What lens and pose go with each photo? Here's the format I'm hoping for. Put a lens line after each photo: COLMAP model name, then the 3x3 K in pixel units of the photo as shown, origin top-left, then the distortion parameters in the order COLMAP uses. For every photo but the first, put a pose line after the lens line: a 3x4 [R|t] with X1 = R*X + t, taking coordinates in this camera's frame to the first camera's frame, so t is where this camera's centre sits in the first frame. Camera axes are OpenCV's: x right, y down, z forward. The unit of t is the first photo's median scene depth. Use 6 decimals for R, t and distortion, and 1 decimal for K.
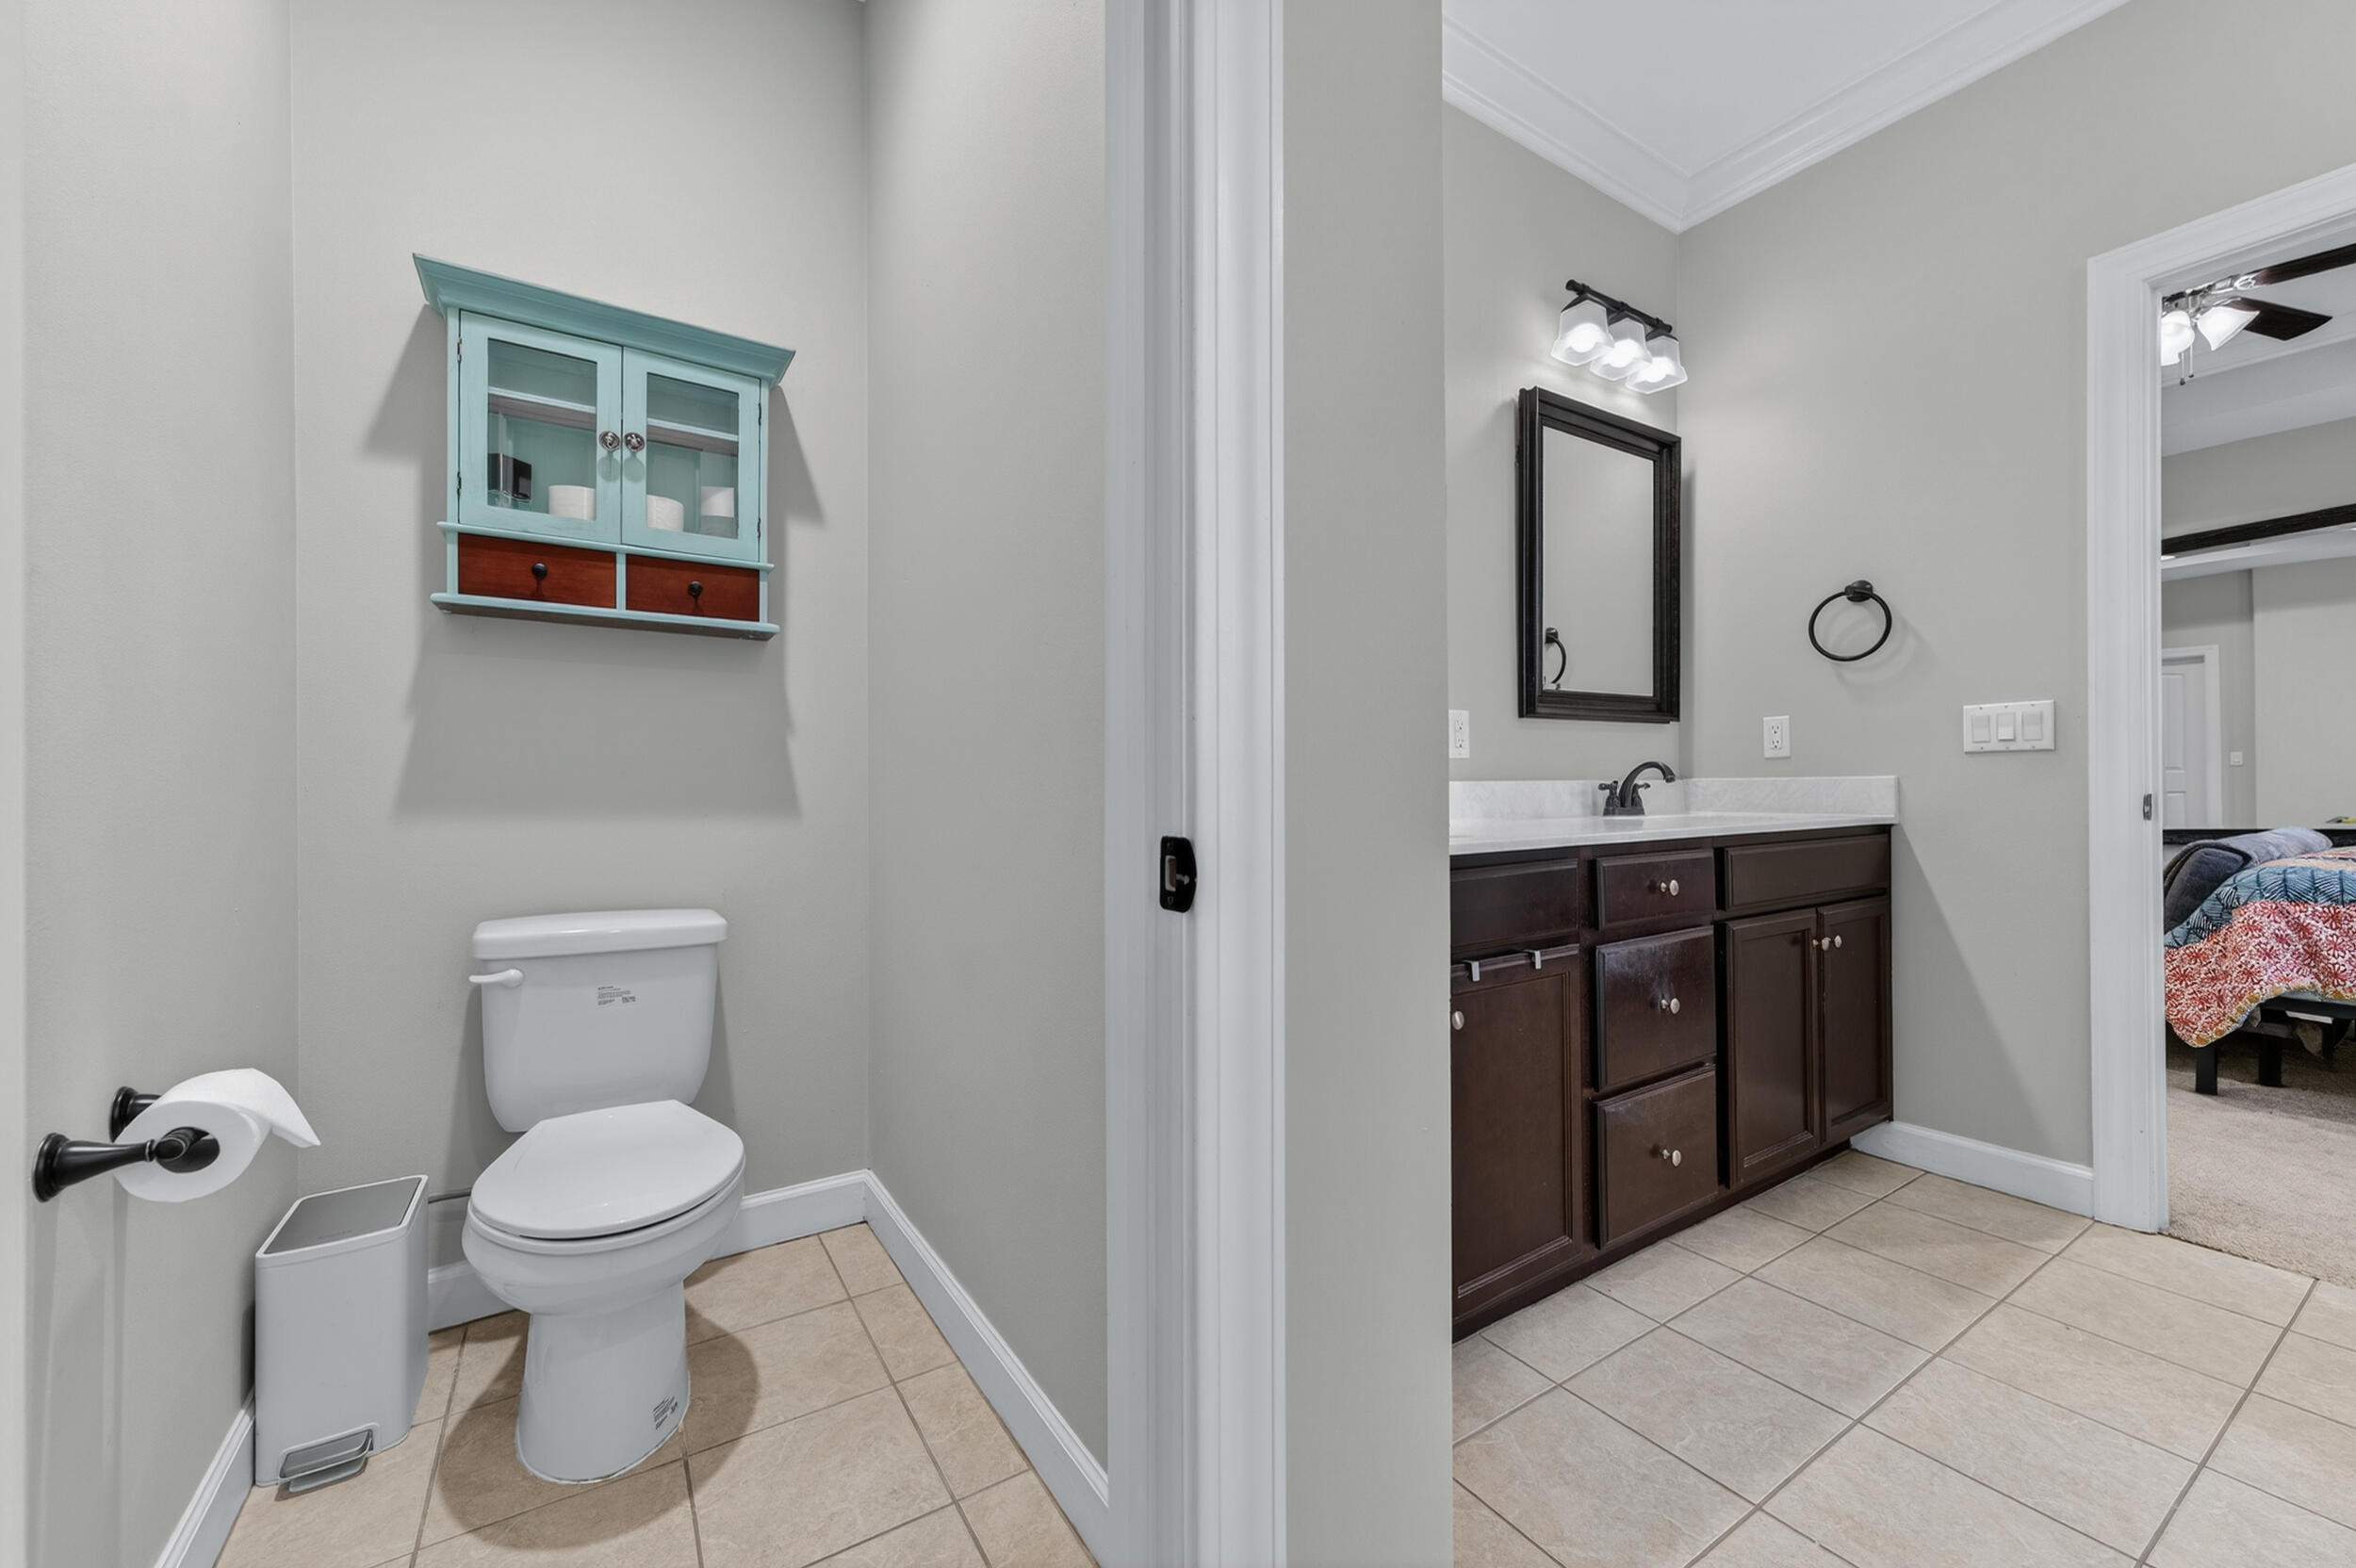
lens RADIAL K [[919.6, 0, 1176.8], [0, 919.6, 793.5], [0, 0, 1]] dist [0.002591, 0.000156]
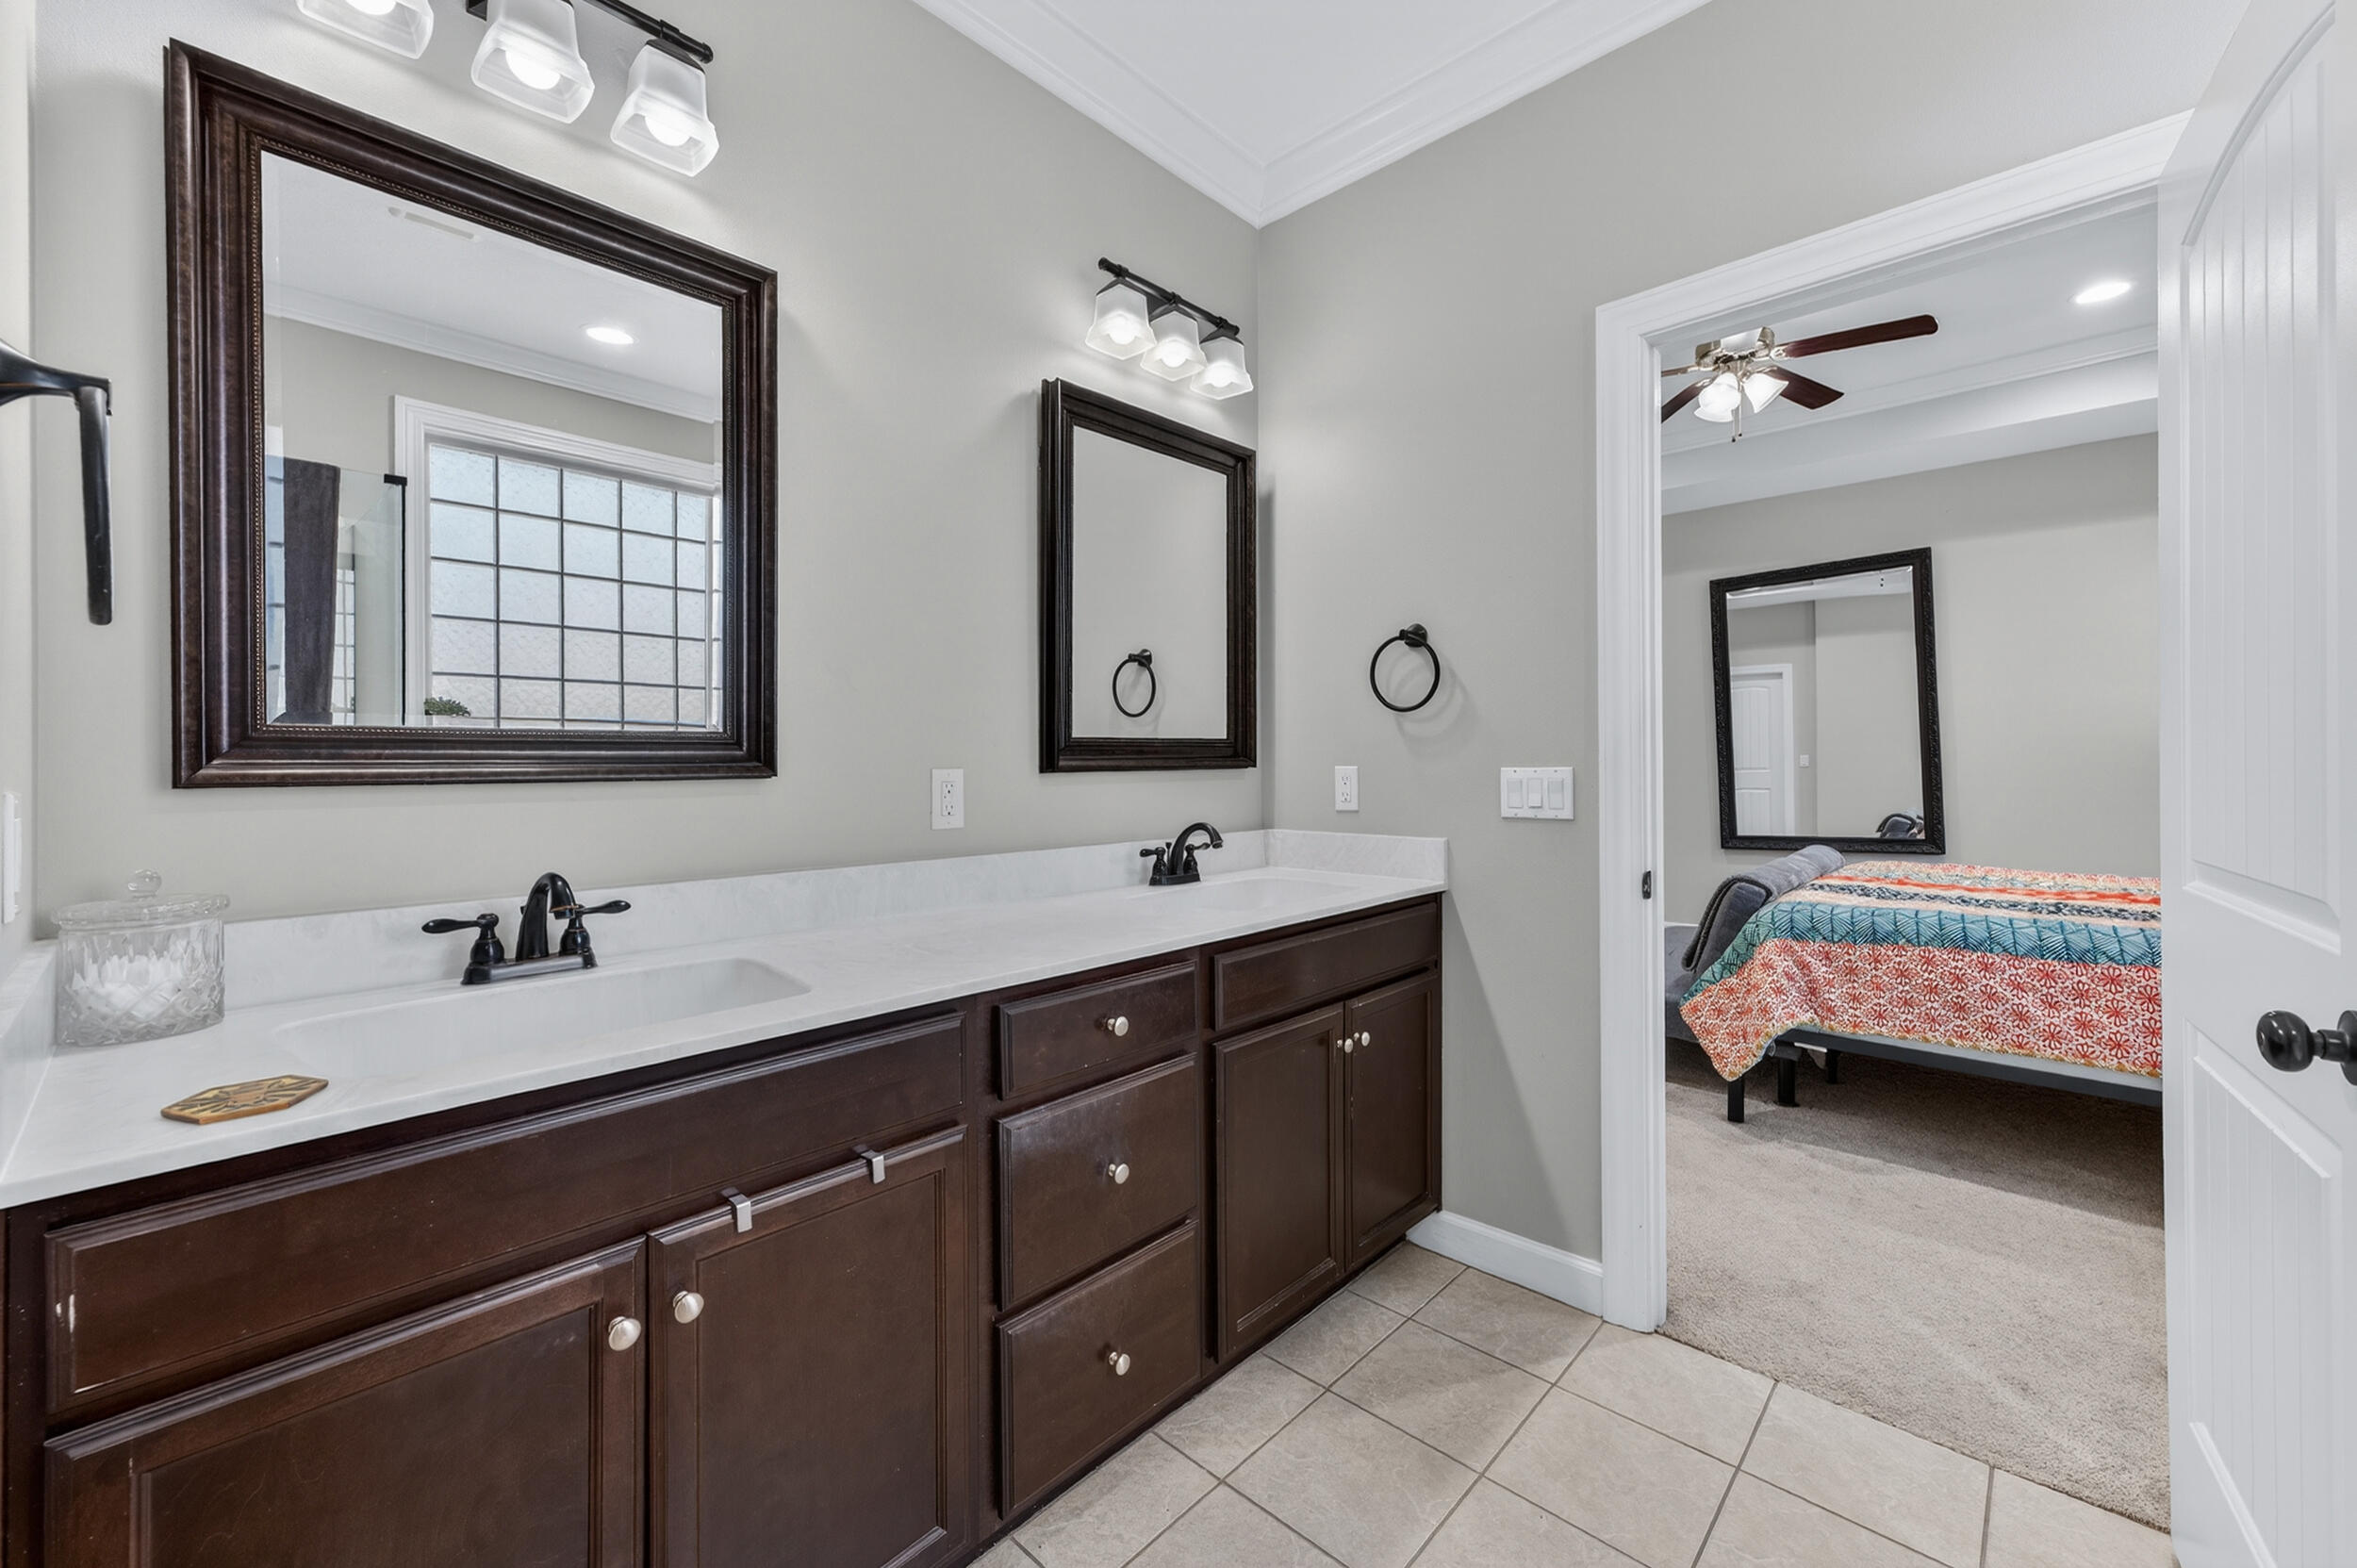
lens RADIAL K [[933.0, 0, 1176.3], [0, 933.0, 769.2], [0, 0, 1]] dist [-0.002494, 0.000273]
pose [[0.970011, 0.001159, 0.243058, 0.282267], [-0.000869, 0.999999, -0.001302, -0.084739], [-0.243059, 0.001051, 0.970011, 0.149700]]
